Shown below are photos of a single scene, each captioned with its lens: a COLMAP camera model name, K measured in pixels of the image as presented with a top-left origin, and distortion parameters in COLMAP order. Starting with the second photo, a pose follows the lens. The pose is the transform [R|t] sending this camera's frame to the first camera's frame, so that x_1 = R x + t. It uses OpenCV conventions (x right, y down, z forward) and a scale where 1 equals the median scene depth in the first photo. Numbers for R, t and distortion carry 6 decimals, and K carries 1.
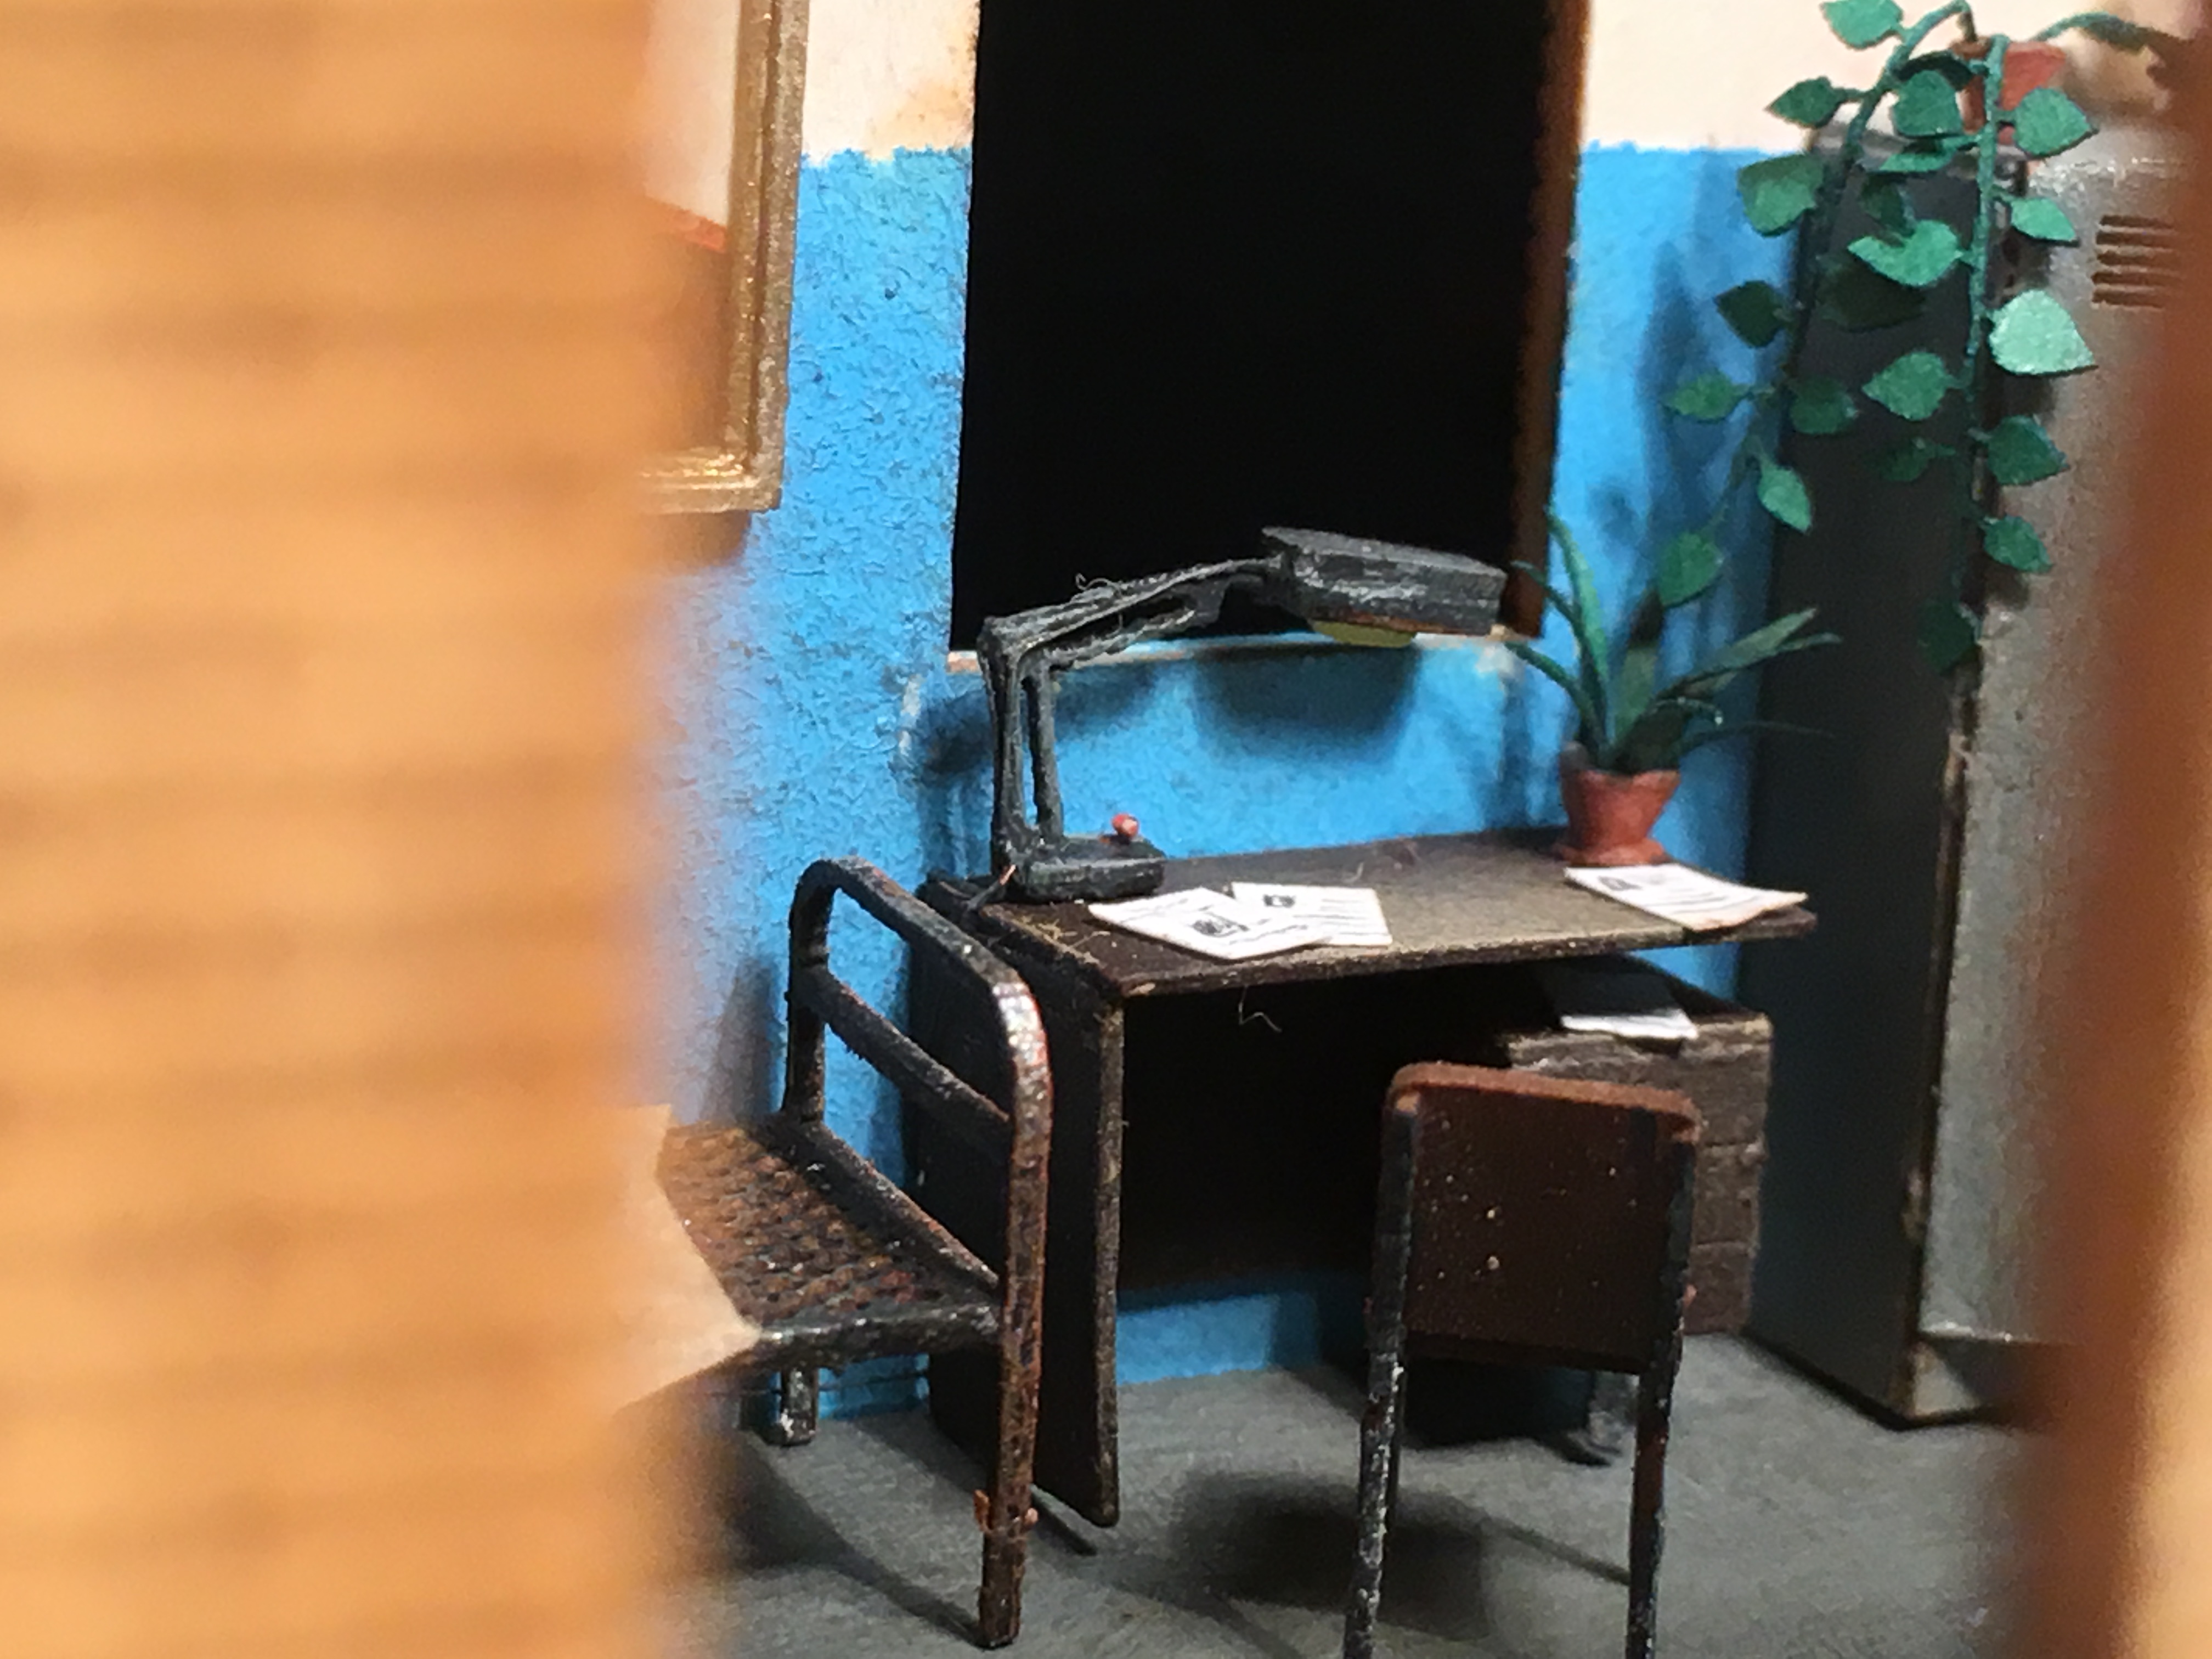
lens RADIAL K [[5640.6, 0, 1106.0], [0, 5640.6, 829.5], [0, 0, 1]] dist [-0.020482, 0.477458]
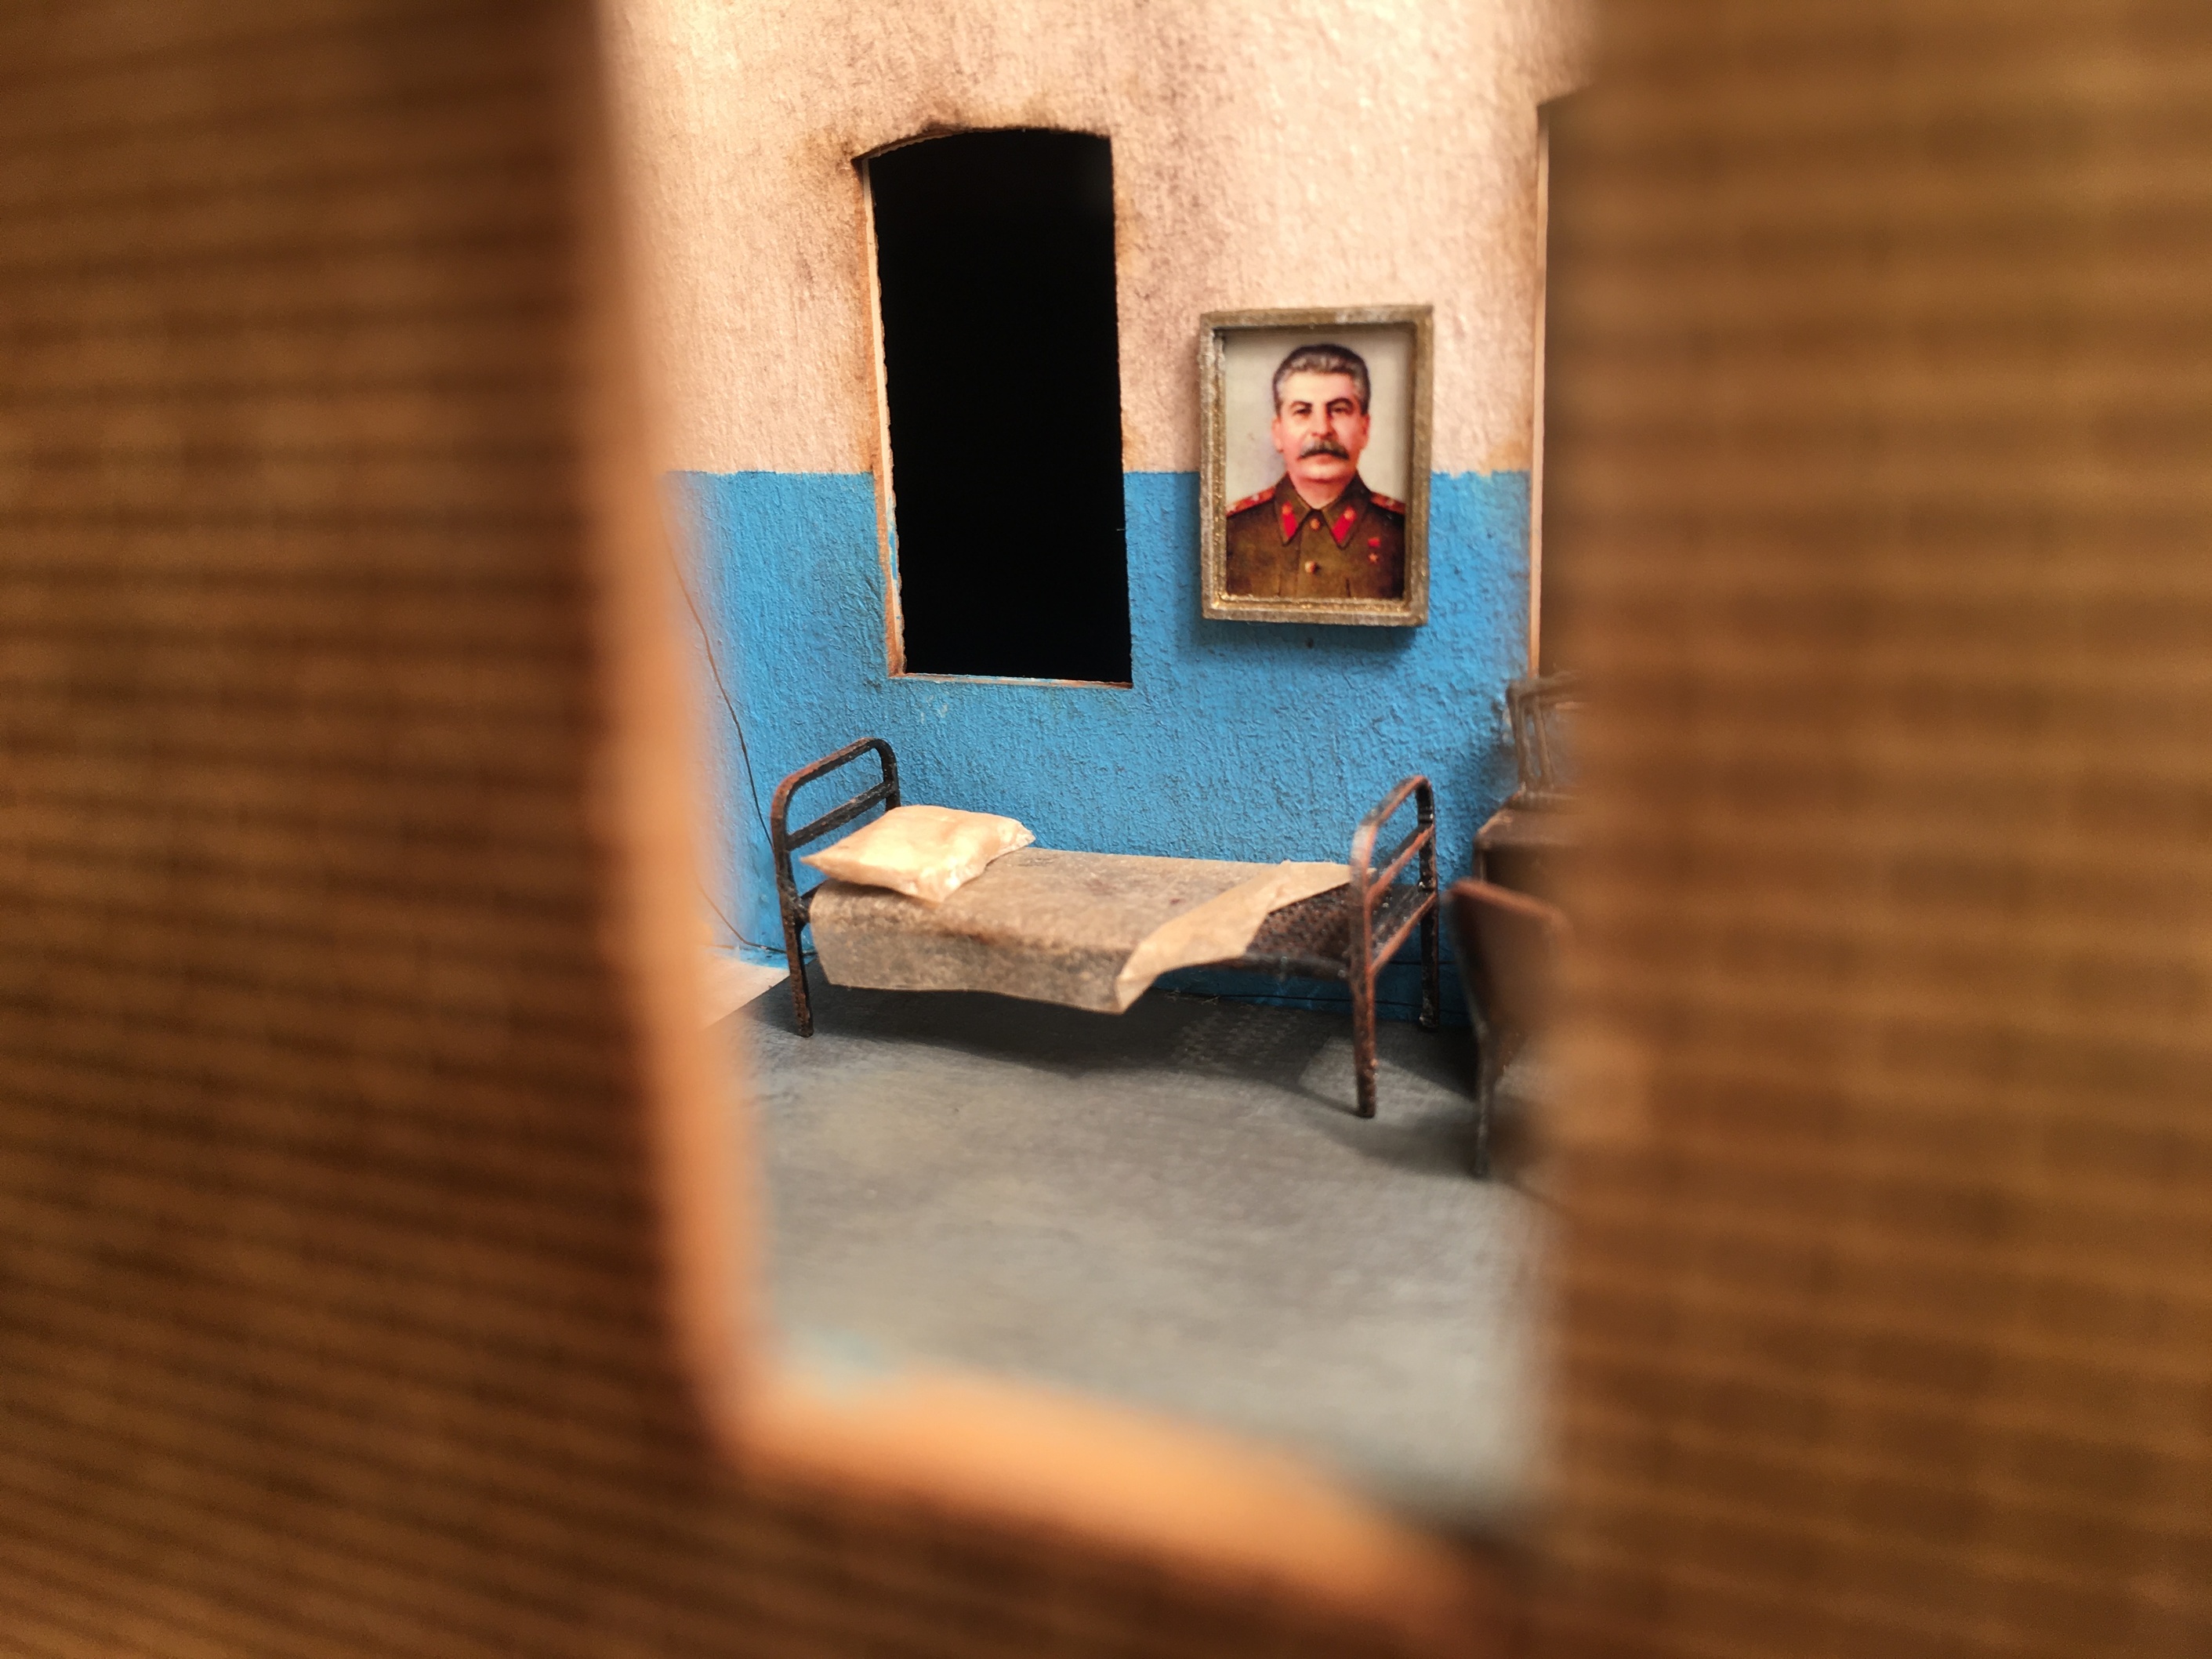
lens RADIAL K [[1954.4, 0, 1106.0], [0, 1954.4, 829.5], [0, 0, 1]] dist [0.007436, 0.000797]
pose [[0.624950, 0.114208, -0.772265, 0.486205], [-0.119362, 0.991588, 0.050051, 0.001762], [0.771486, 0.060900, 0.633326, 0.385702]]
